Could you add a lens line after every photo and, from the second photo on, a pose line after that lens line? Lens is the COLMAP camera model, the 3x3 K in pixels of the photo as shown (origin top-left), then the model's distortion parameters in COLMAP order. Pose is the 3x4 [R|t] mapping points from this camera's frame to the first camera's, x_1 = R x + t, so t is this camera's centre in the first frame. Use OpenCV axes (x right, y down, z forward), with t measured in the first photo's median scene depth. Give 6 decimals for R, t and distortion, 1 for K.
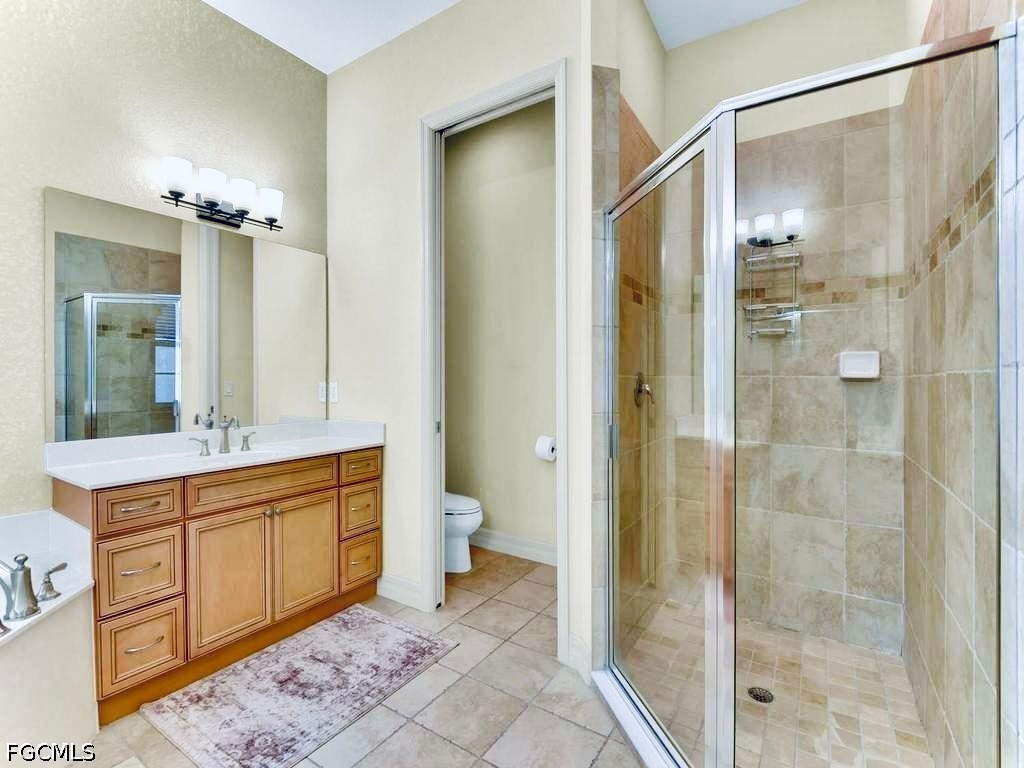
lens RADIAL K [[471.6, 0, 508.1], [0, 471.6, 380.5], [0, 0, 1]] dist [-0.024453, -0.001981]
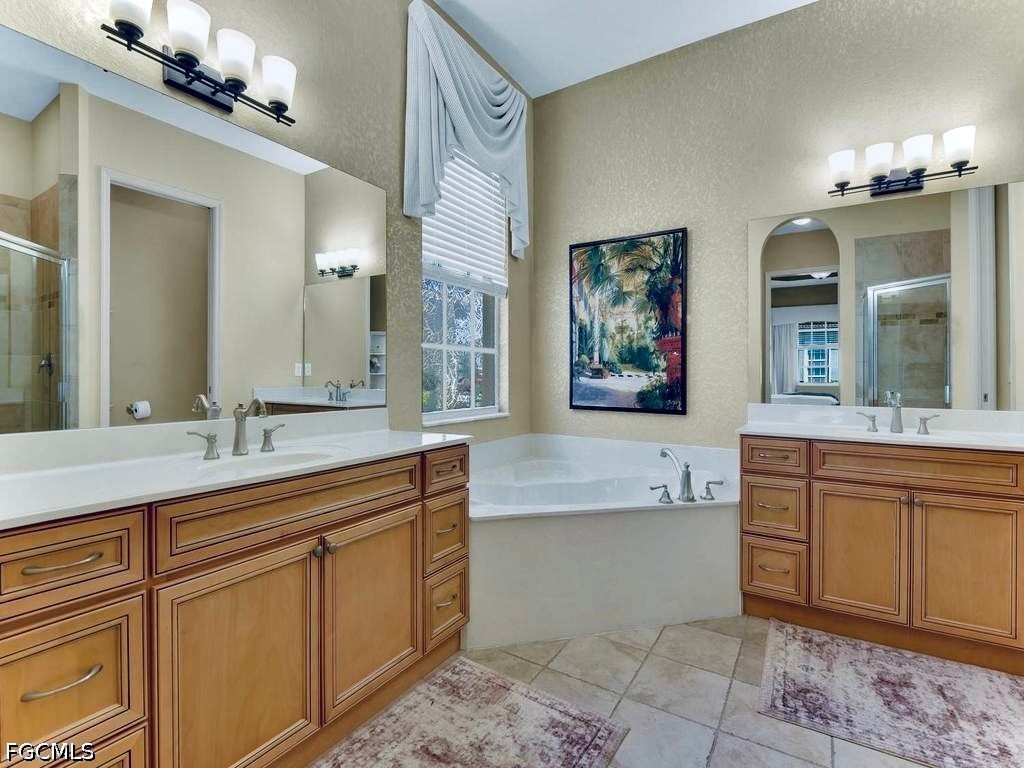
lens RADIAL K [[471.6, 0, 504.2], [0, 471.6, 375.4], [0, 0, 1]] dist [-0.024453, -0.001981]
pose [[-0.004057, 0.004010, -0.999984, 0.426385], [-0.008704, 0.999954, 0.004045, 0.051739], [0.999954, 0.008721, -0.004022, 0.255302]]
